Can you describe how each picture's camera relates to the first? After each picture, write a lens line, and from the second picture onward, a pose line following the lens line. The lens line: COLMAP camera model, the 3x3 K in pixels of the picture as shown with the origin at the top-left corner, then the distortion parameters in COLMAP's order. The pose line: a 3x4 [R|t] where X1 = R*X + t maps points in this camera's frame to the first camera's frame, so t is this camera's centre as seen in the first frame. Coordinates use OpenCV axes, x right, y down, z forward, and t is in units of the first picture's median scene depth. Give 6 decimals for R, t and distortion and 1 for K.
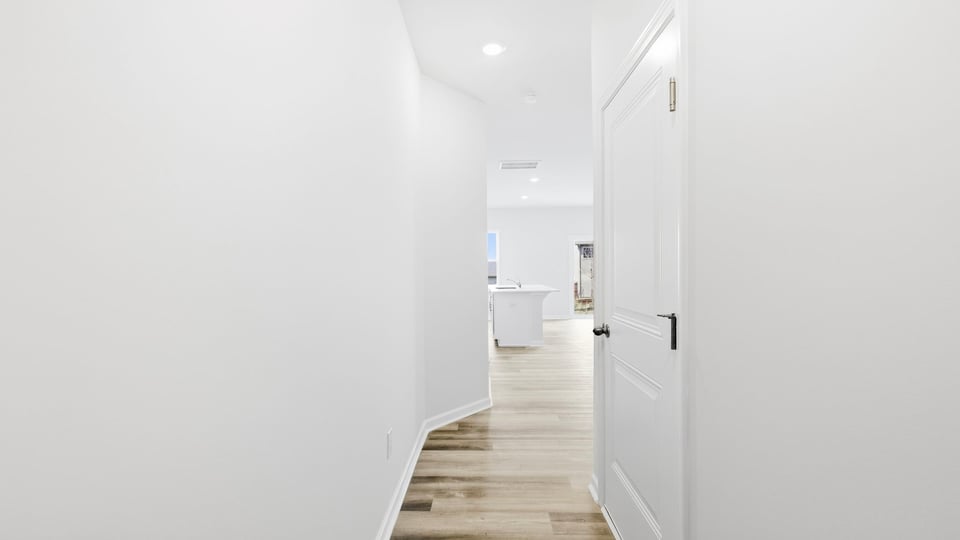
lens RADIAL K [[407.6, 0, 478.3], [0, 407.6, 258.0], [0, 0, 1]] dist [0.000390, -0.000169]
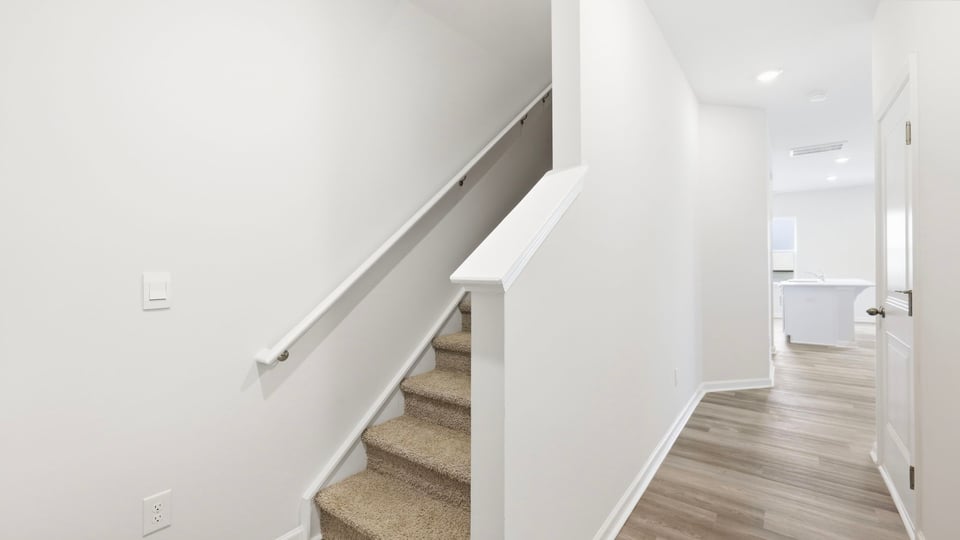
lens RADIAL K [[386.7, 0, 480.0], [0, 386.7, 270.0], [0, 0, 1]] dist [0.000223, -0.000157]
pose [[0.797074, 0.003307, -0.603872, 0.039484], [0.024253, 0.999003, 0.037484, -0.006479], [0.603394, -0.044524, 0.796199, -0.350009]]
